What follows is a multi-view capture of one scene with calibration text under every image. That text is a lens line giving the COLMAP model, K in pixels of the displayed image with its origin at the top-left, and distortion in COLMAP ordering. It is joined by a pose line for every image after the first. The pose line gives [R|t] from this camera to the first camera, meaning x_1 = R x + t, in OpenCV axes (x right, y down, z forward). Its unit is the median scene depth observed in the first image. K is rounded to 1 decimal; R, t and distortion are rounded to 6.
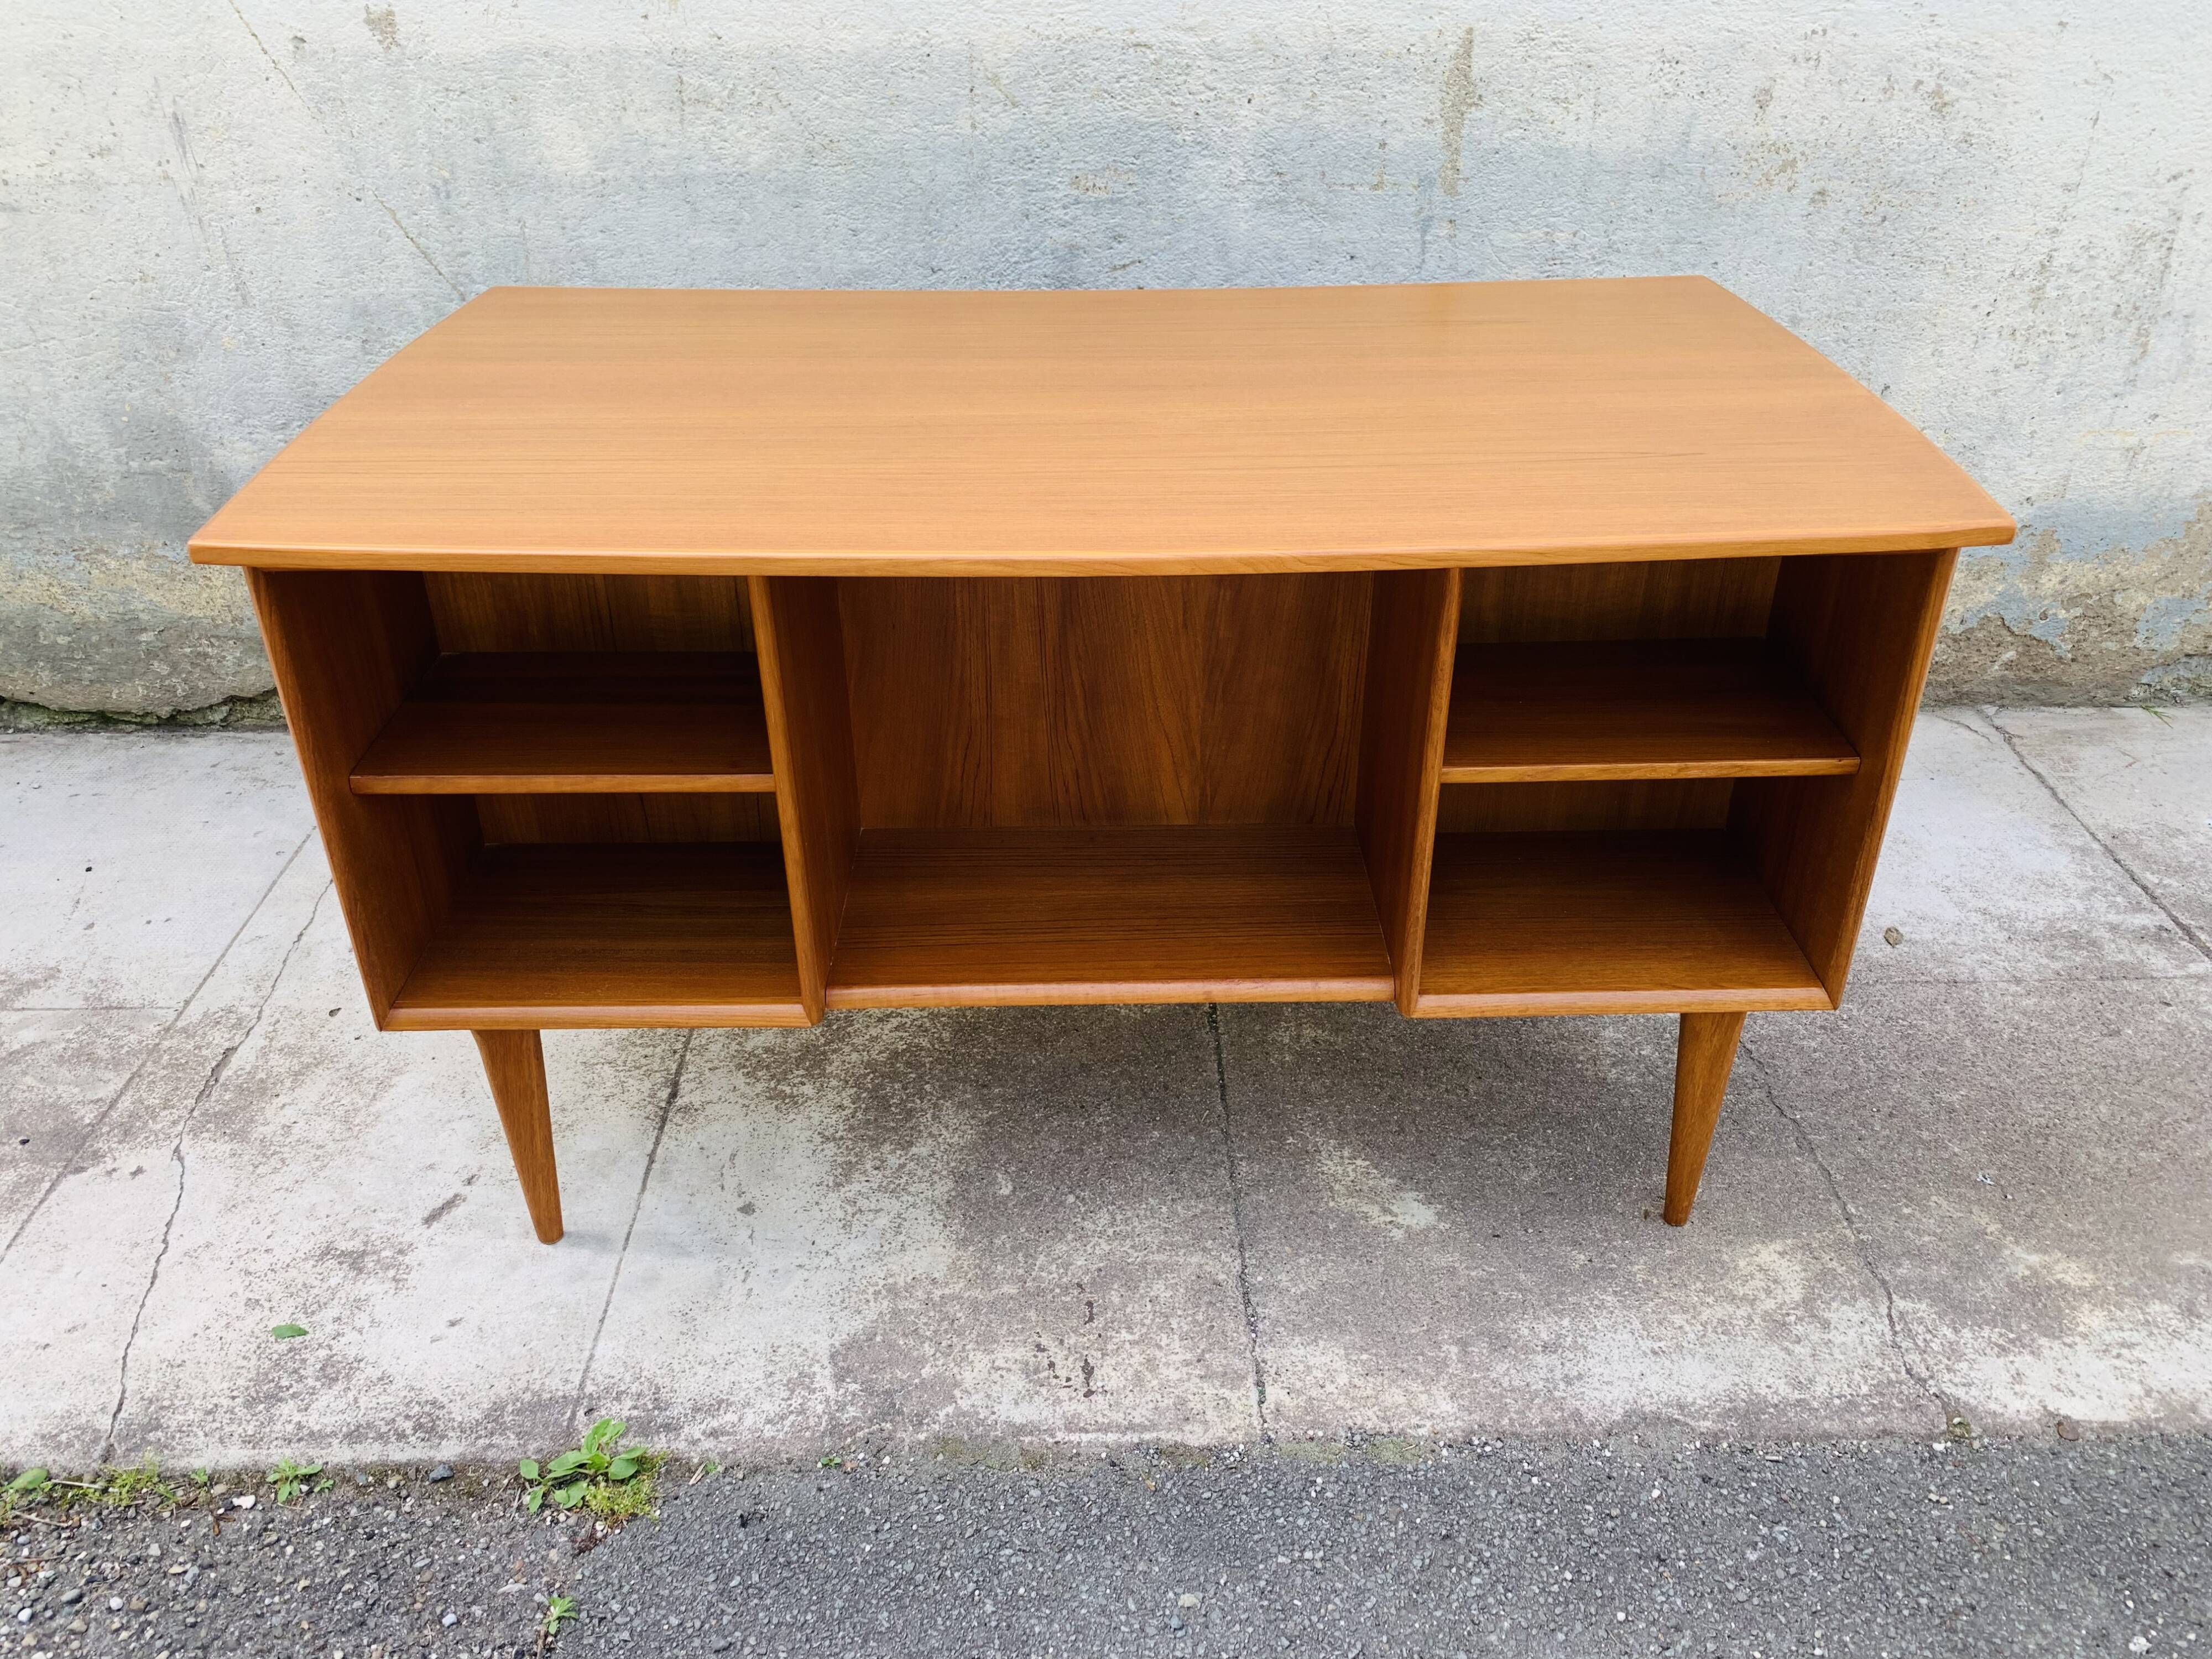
lens RADIAL K [[1725.4, 0, 1125.7], [0, 1725.4, 816.5], [0, 0, 1]] dist [0.000972, 0.008780]
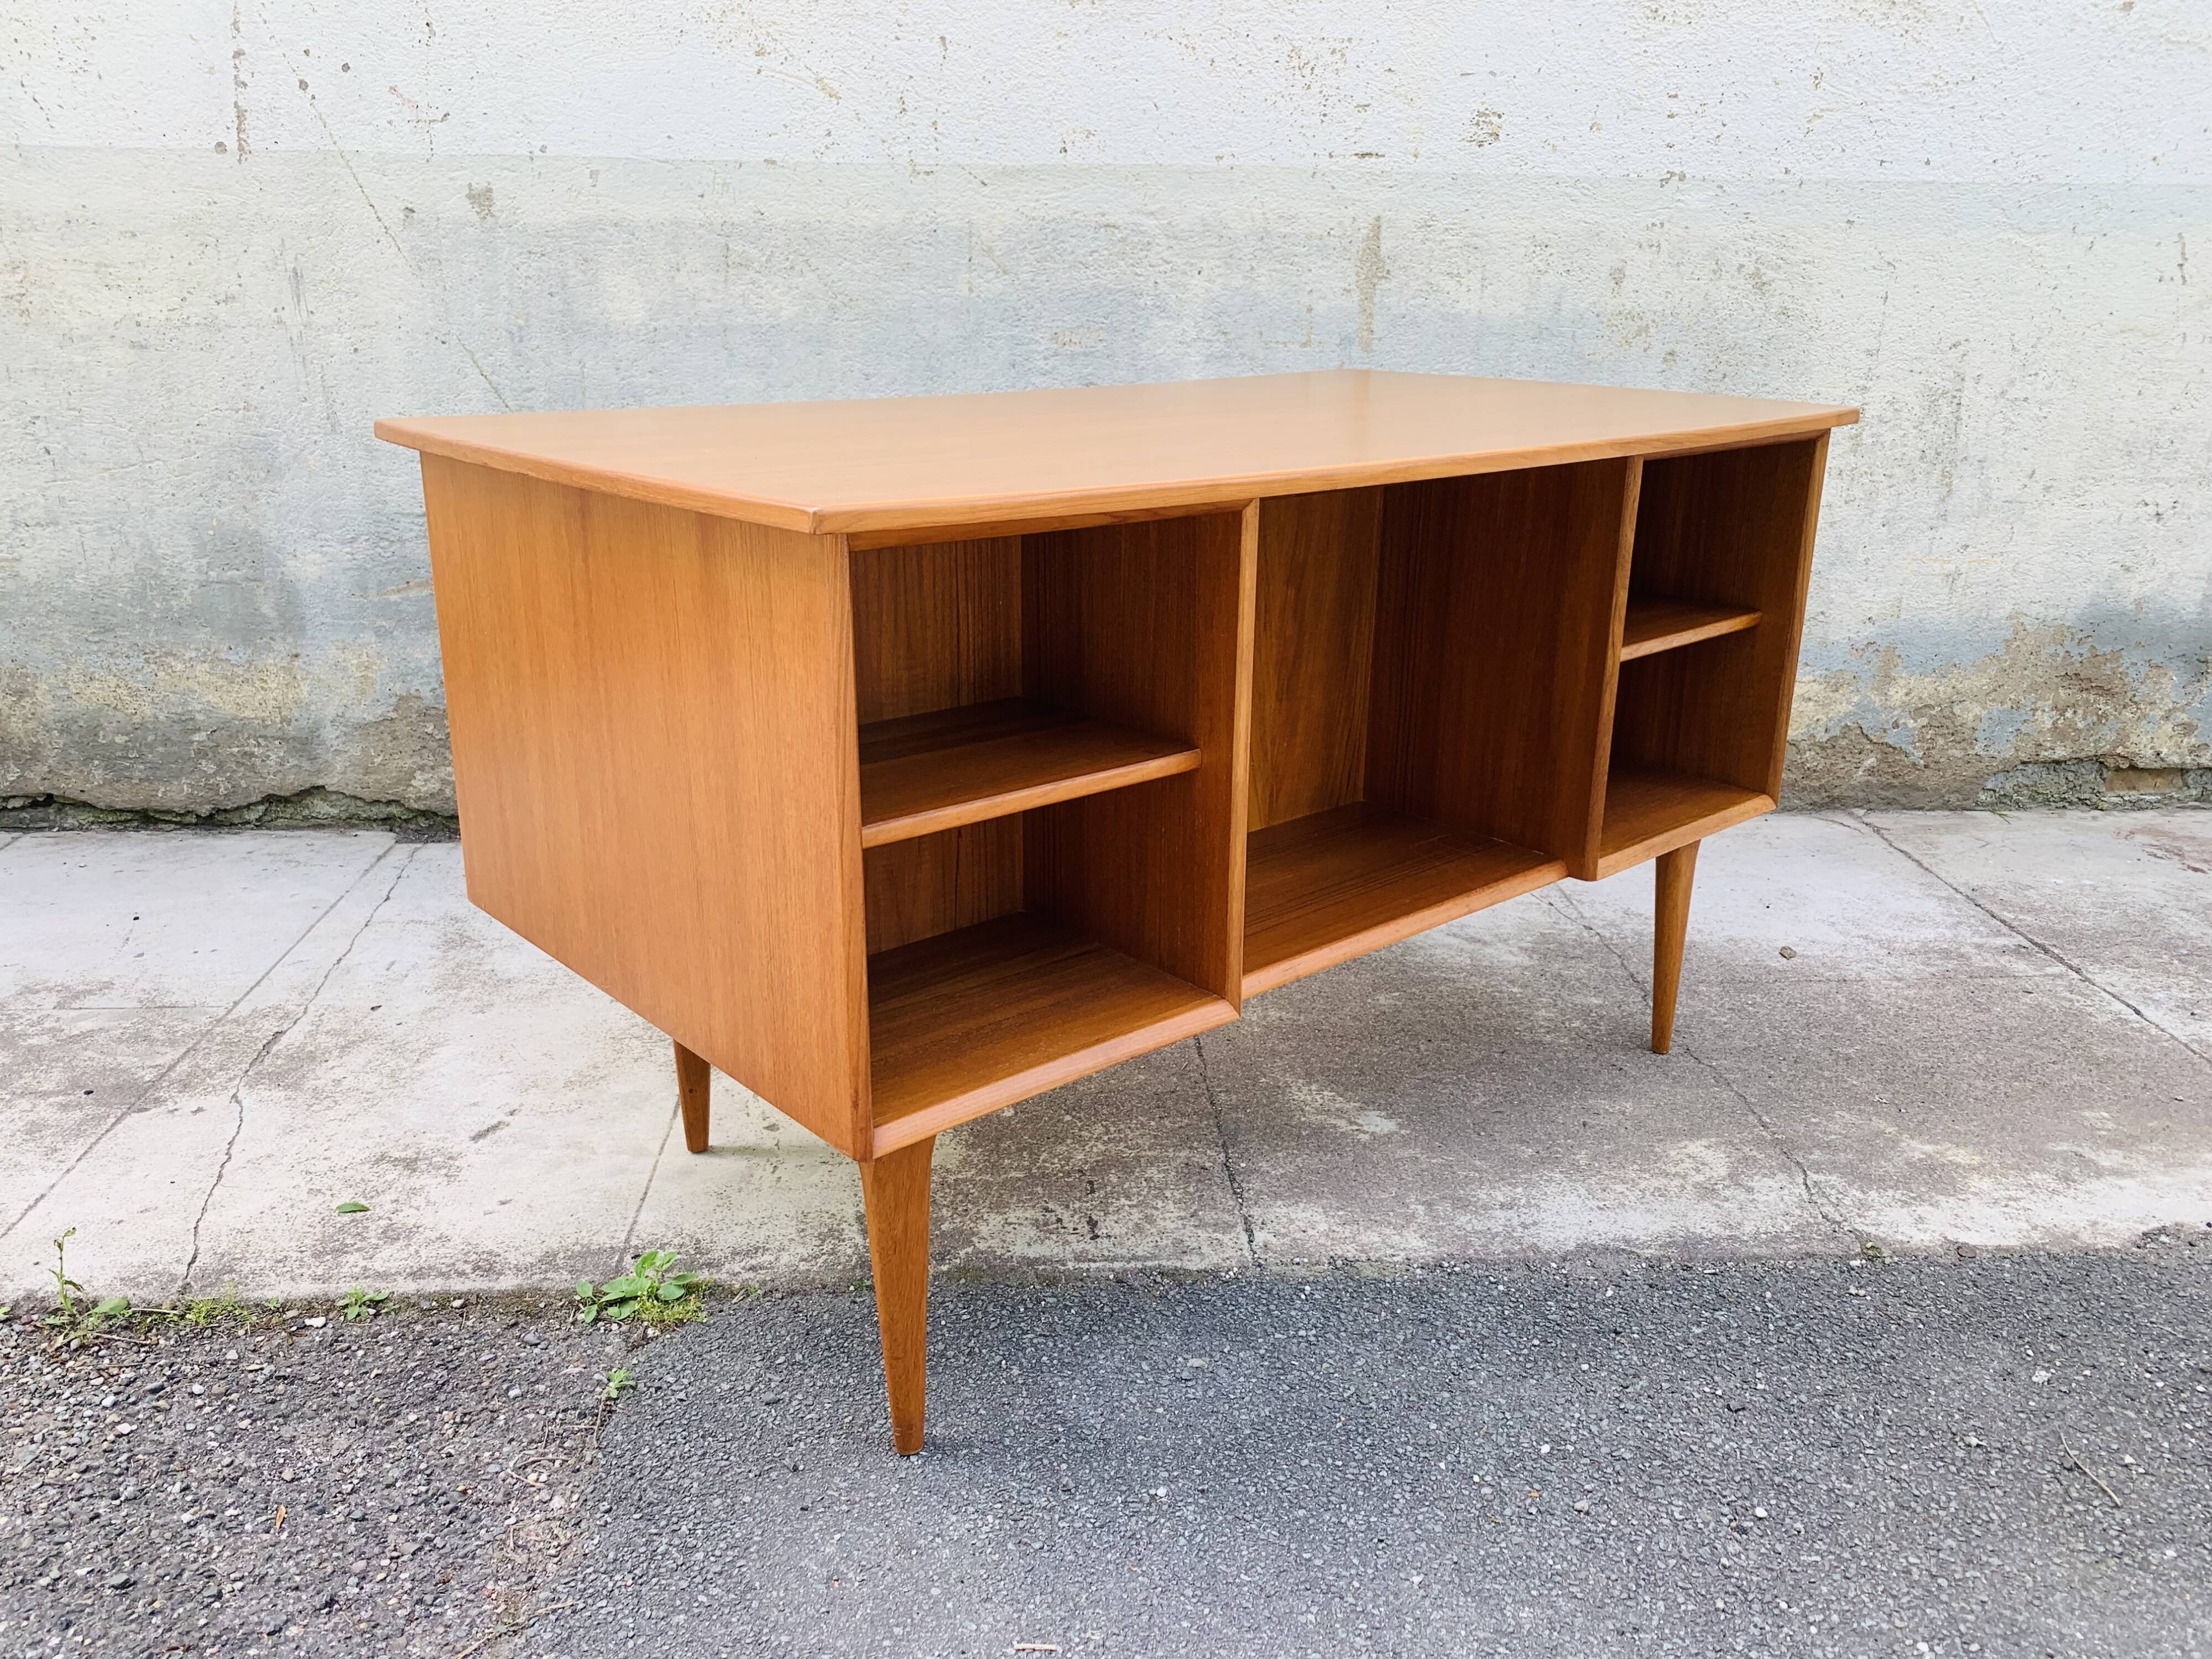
lens RADIAL K [[1727.1, 0, 1114.2], [0, 1727.1, 813.3], [0, 0, 1]] dist [0.002877, 0.005382]
pose [[0.999095, 0.000036, 0.042529, -0.040335], [0.009367, 0.975257, -0.220875, 0.227030], [-0.041485, 0.221074, 0.974374, -0.096423]]
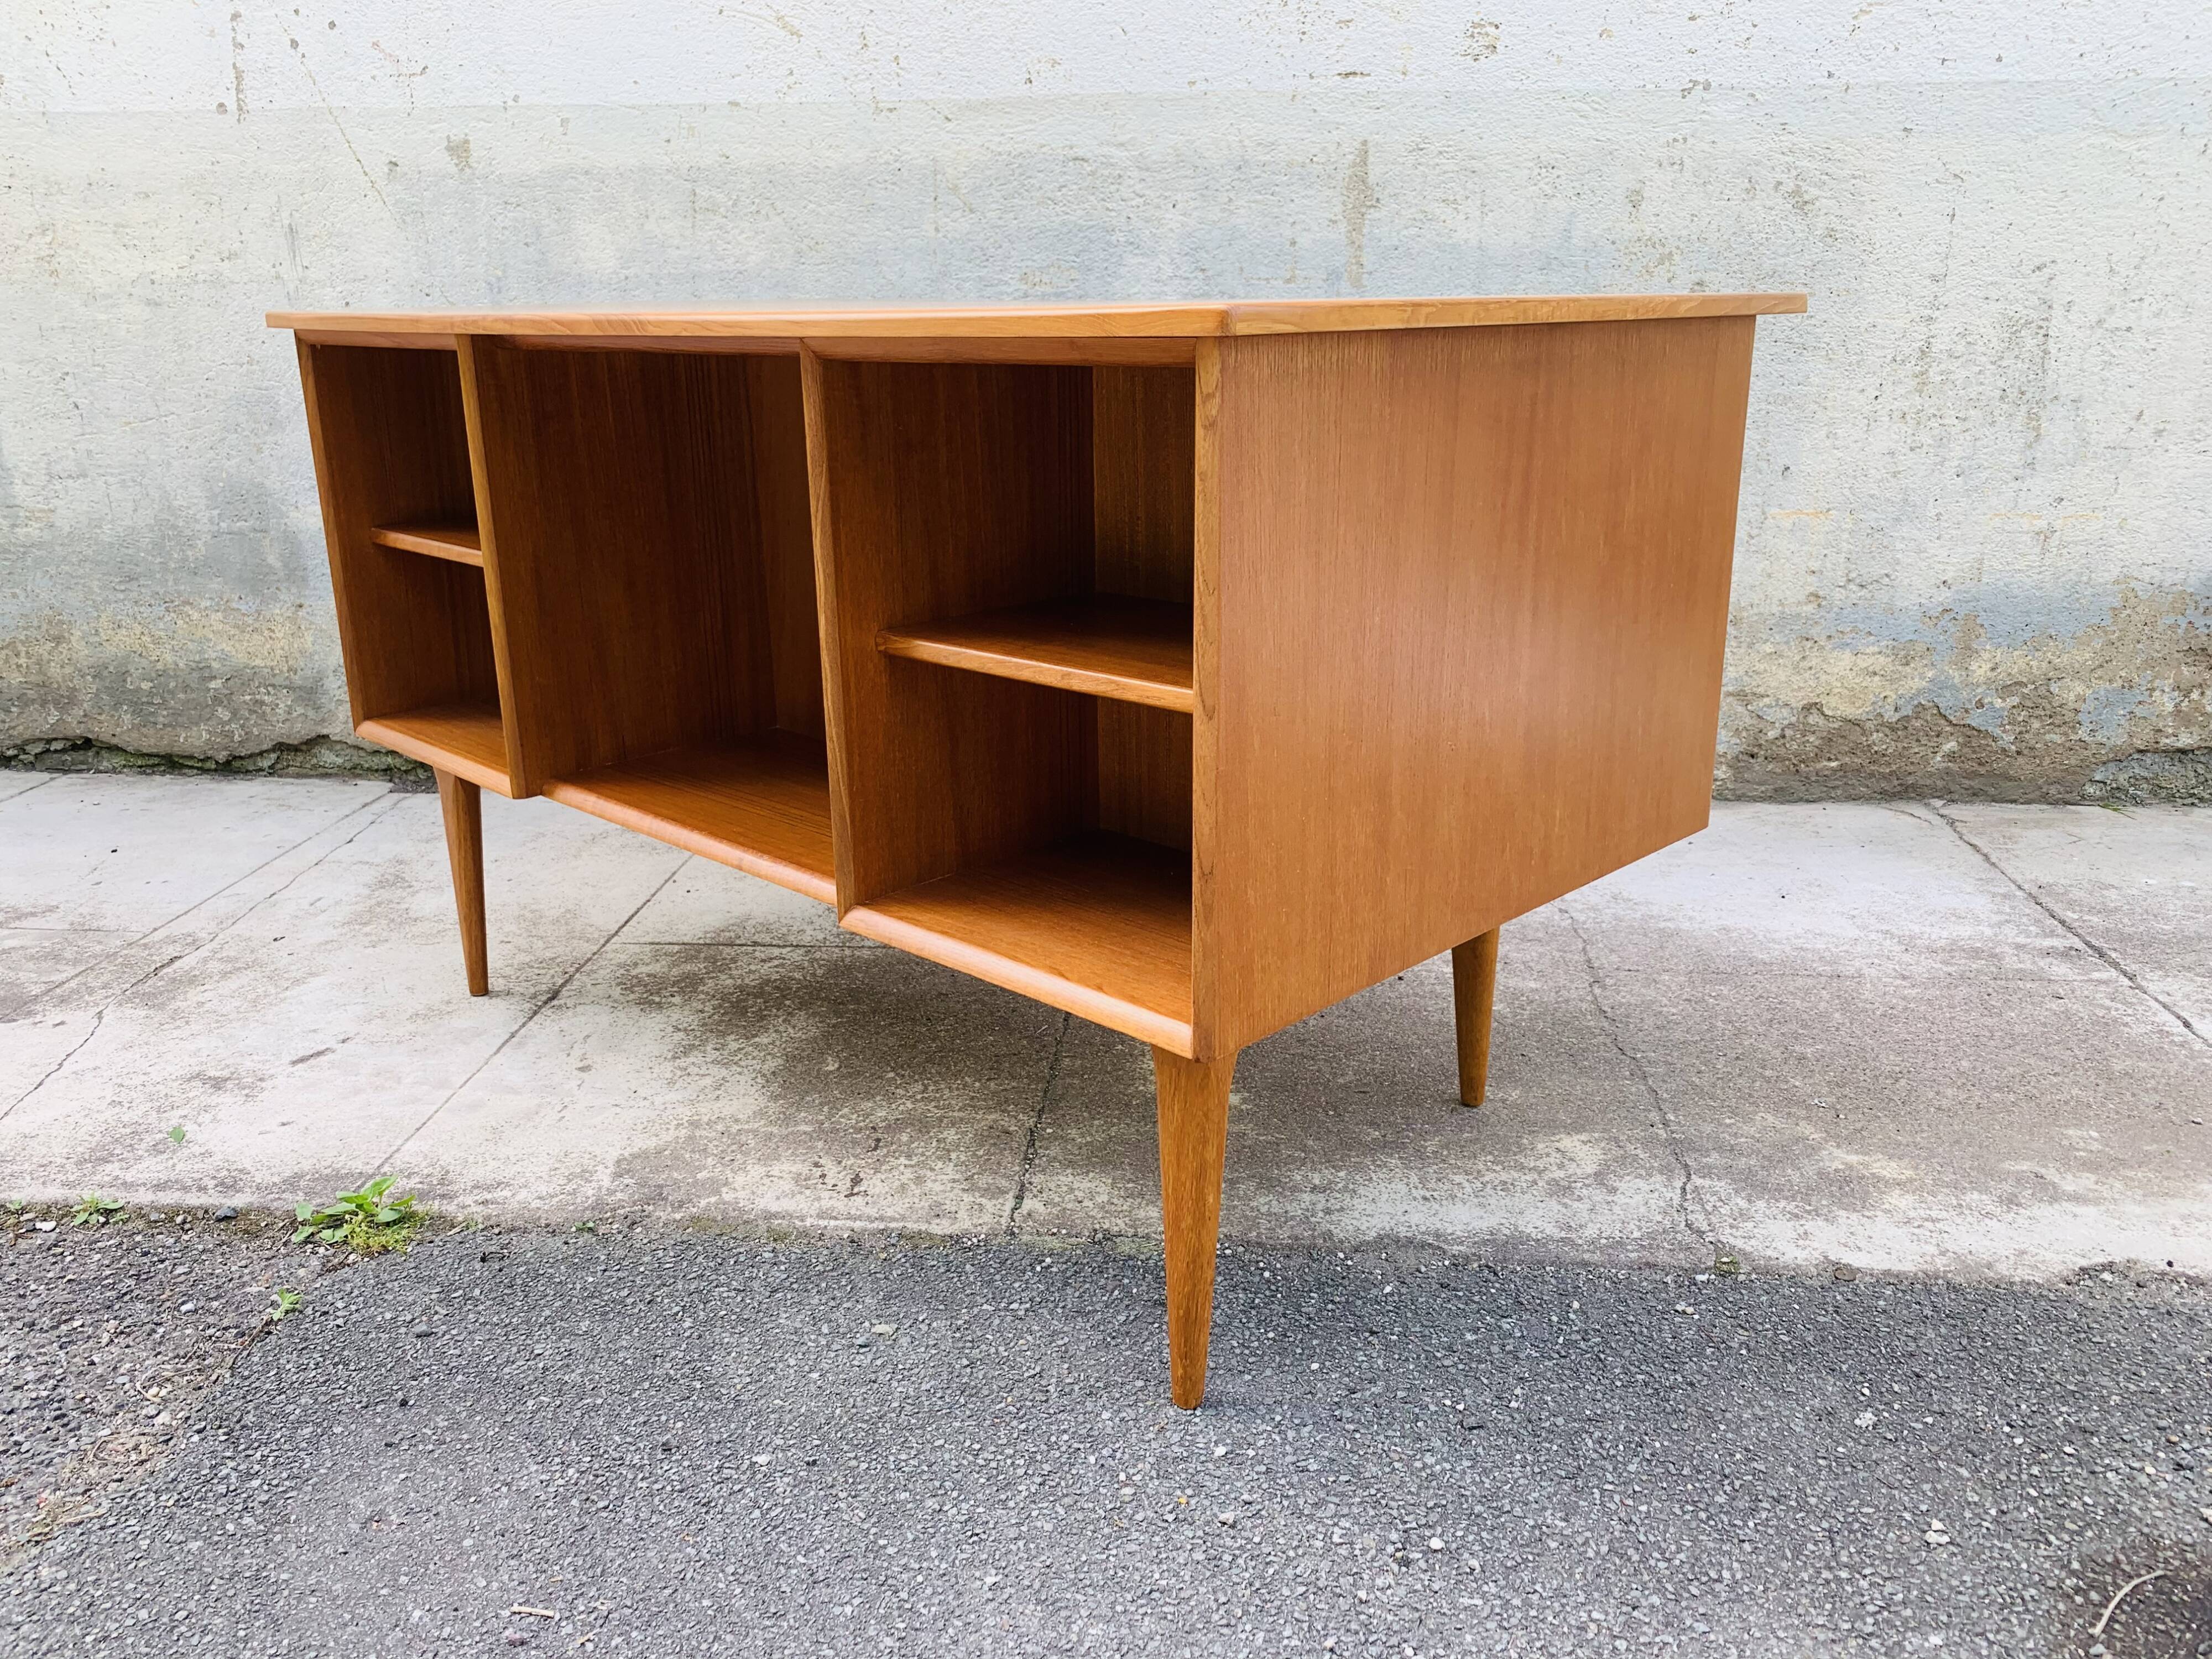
lens RADIAL K [[1729.3, 0, 1110.7], [0, 1729.3, 800.5], [0, 0, 1]] dist [-0.000878, 0.009735]
pose [[0.993107, 0.026816, -0.114102, 0.174501], [-0.053772, 0.969226, -0.240227, 0.250188], [0.104149, 0.244707, 0.963987, -0.013974]]
